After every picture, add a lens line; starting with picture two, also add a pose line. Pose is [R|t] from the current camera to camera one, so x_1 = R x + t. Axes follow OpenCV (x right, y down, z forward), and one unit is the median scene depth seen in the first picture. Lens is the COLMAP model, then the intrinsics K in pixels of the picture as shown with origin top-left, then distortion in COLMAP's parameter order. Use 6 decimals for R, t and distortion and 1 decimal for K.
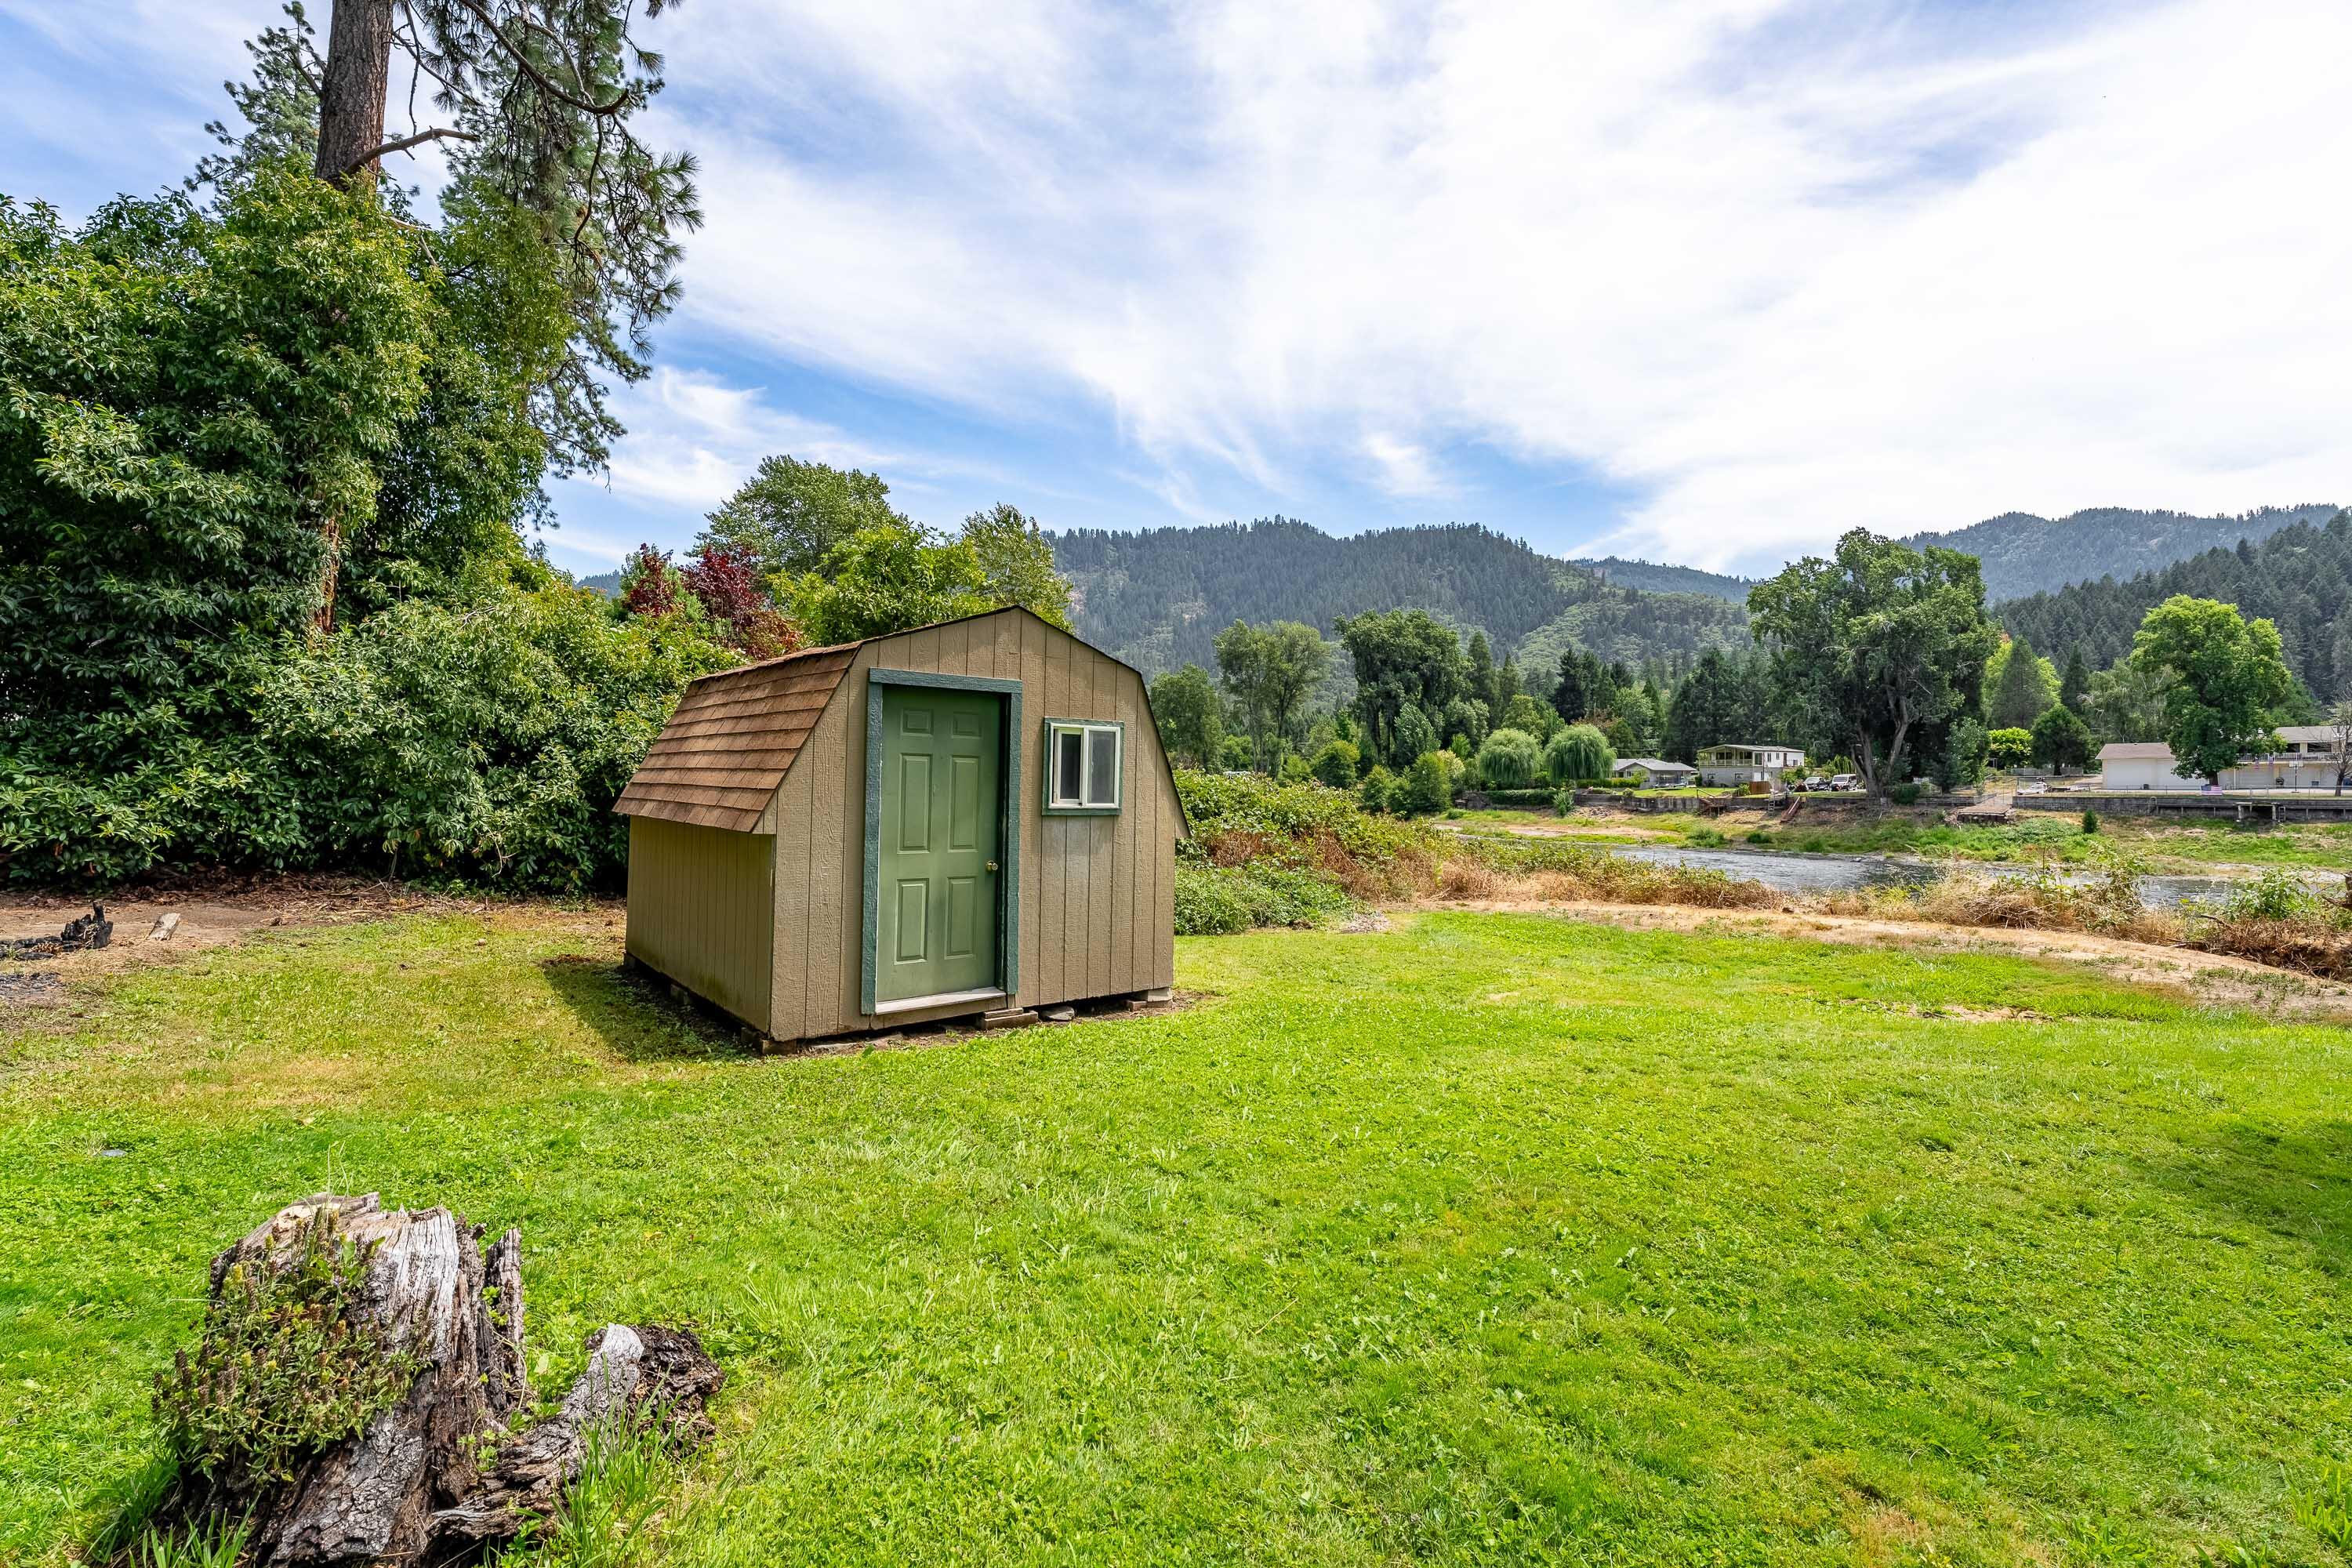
lens RADIAL K [[1033.1, 0, 1176.0], [0, 1033.1, 784.0], [0, 0, 1]] dist [0.000623, 0.000122]
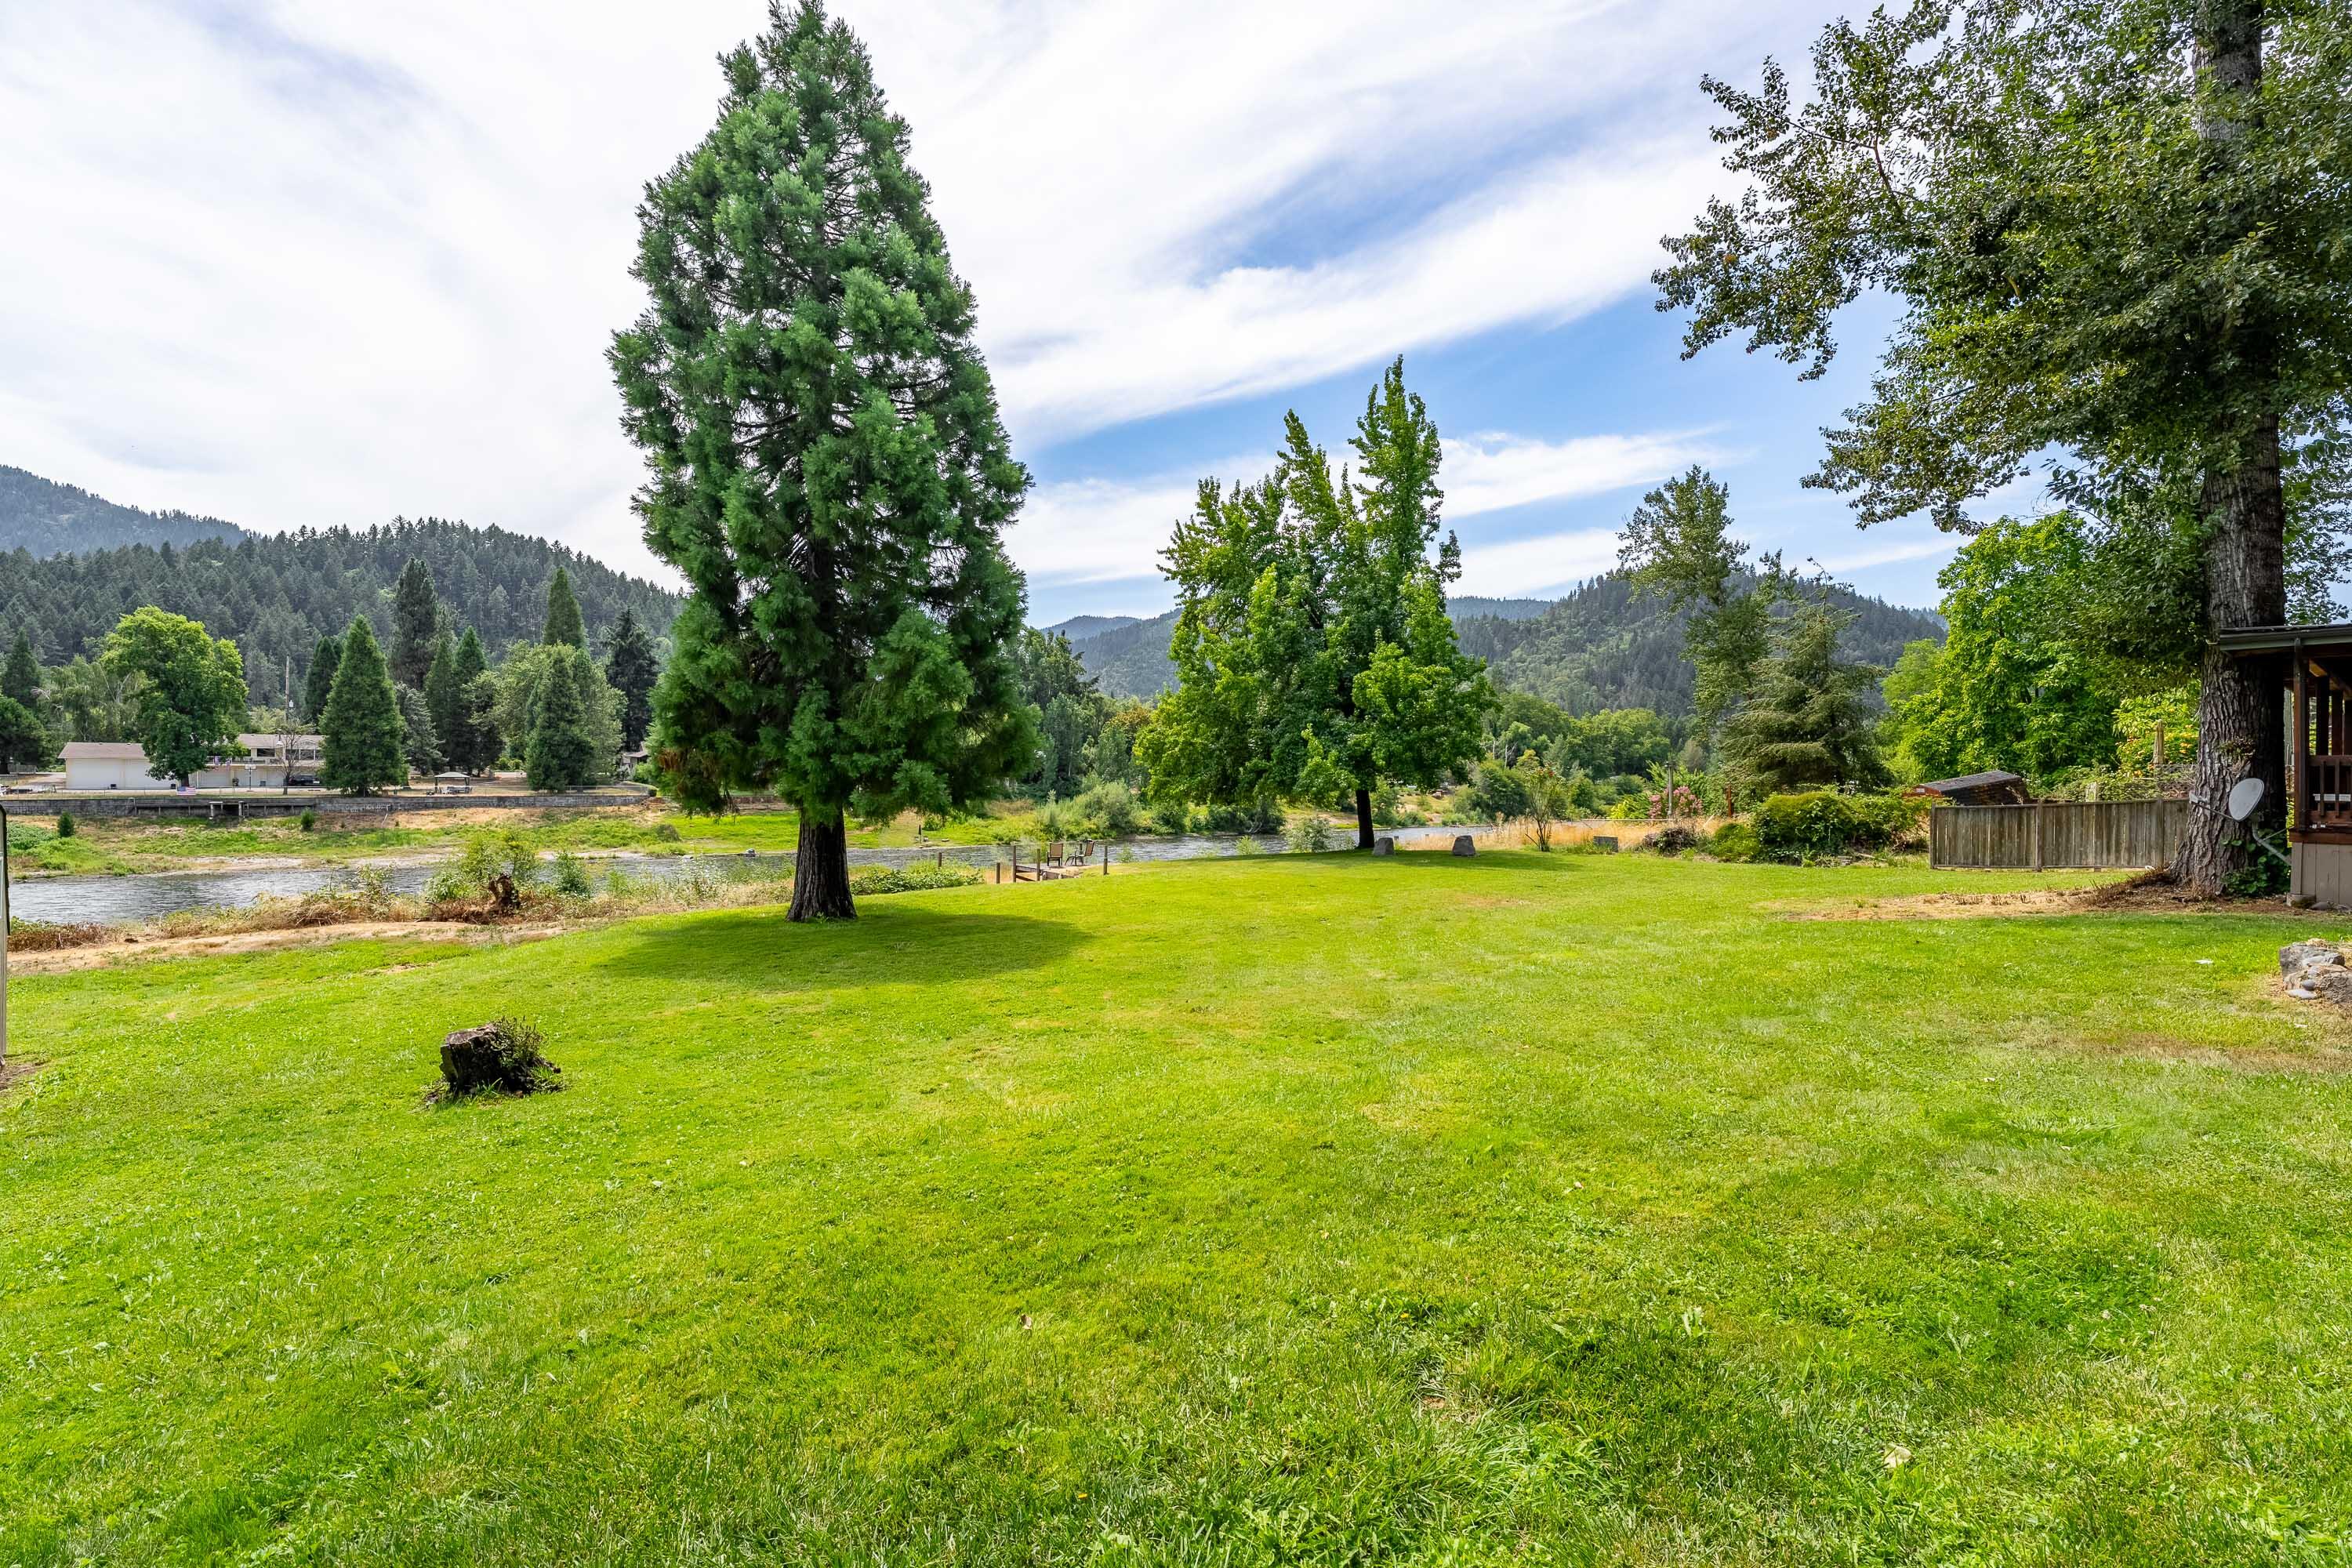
lens RADIAL K [[1033.1, 0, 1176.0], [0, 1033.1, 784.0], [0, 0, 1]] dist [0.000623, 0.000122]
pose [[-0.010153, -0.007742, 0.999918, -0.086977], [-0.001970, 0.999968, 0.007722, -0.010109], [-0.999947, -0.001891, -0.010168, -0.030388]]
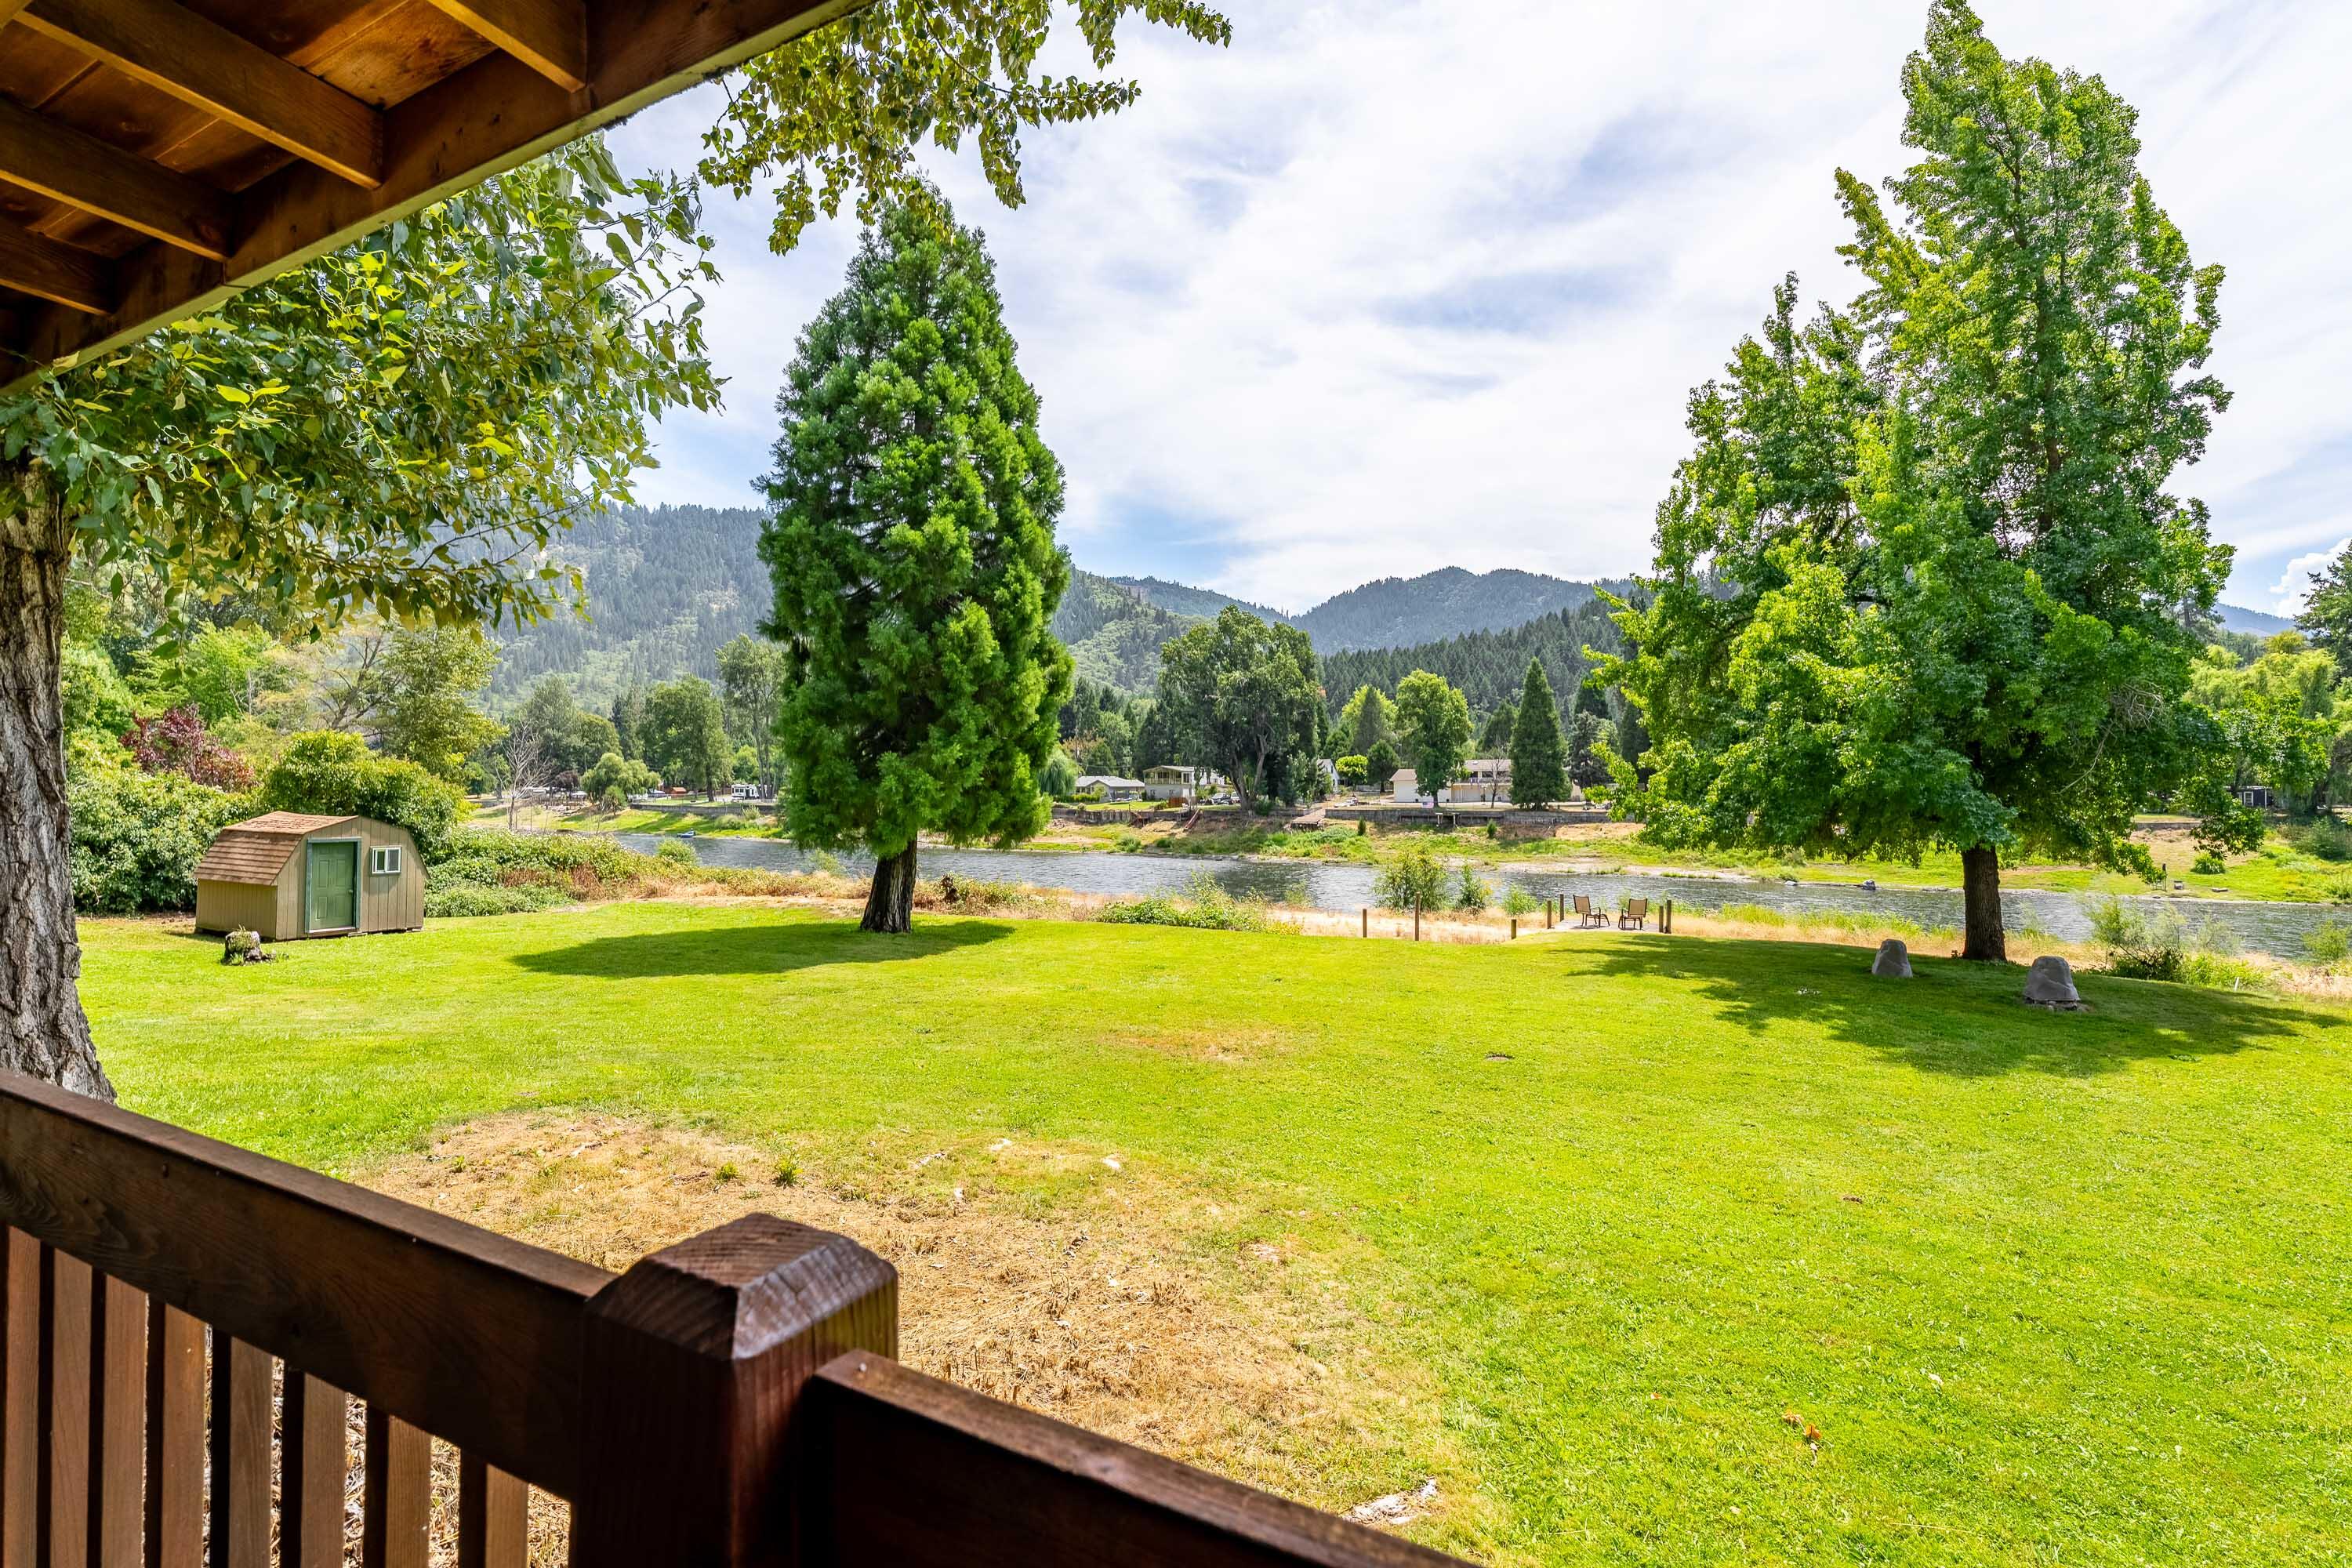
lens RADIAL K [[1062.4, 0, 1176.0], [0, 1062.4, 784.0], [0, 0, 1]] dist [0.001764, -0.000233]
pose [[0.915008, -0.001098, 0.403435, 0.054863], [0.003097, 0.999986, -0.004303, -0.015441], [-0.403425, 0.005187, 0.914998, -0.202778]]
